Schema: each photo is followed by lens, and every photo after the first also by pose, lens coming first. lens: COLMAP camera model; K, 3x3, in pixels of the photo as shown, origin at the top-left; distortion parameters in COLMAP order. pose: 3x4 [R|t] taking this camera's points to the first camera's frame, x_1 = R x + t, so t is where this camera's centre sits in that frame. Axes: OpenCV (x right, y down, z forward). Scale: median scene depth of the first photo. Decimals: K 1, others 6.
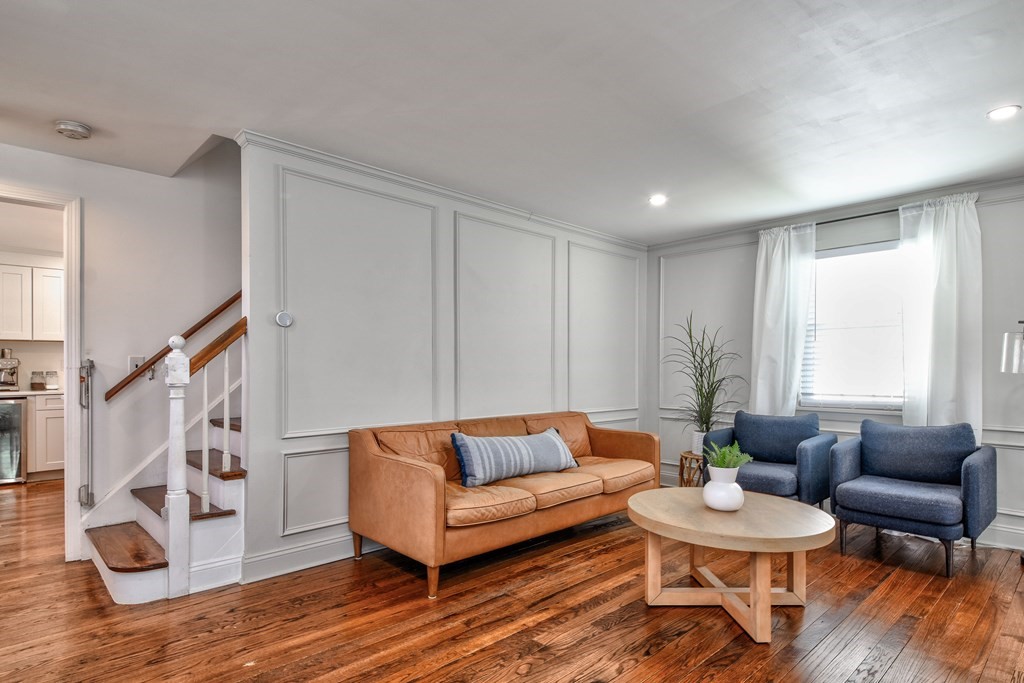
lens RADIAL K [[532.3, 0, 513.9], [0, 532.3, 371.5], [0, 0, 1]] dist [0.029939, 0.000173]
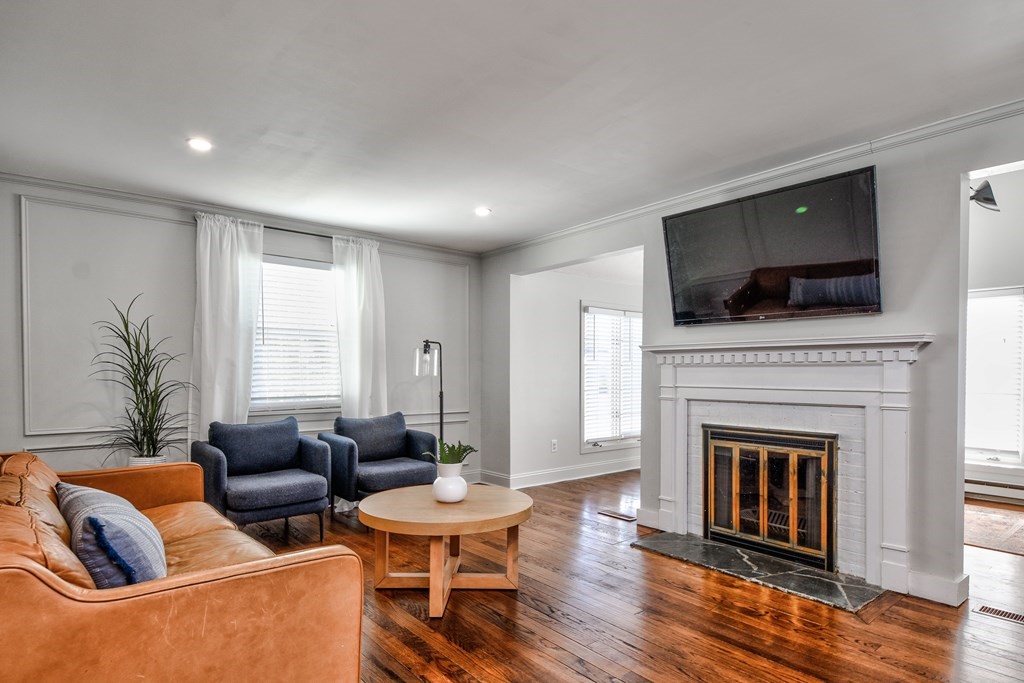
lens RADIAL K [[560.6, 0, 514.3], [0, 560.6, 383.2], [0, 0, 1]] dist [0.002249, 0.000323]
pose [[0.080616, -0.020311, 0.996538, -0.482042], [0.003076, 0.999793, 0.020128, -0.006038], [-0.996740, 0.001442, 0.080662, 0.510519]]
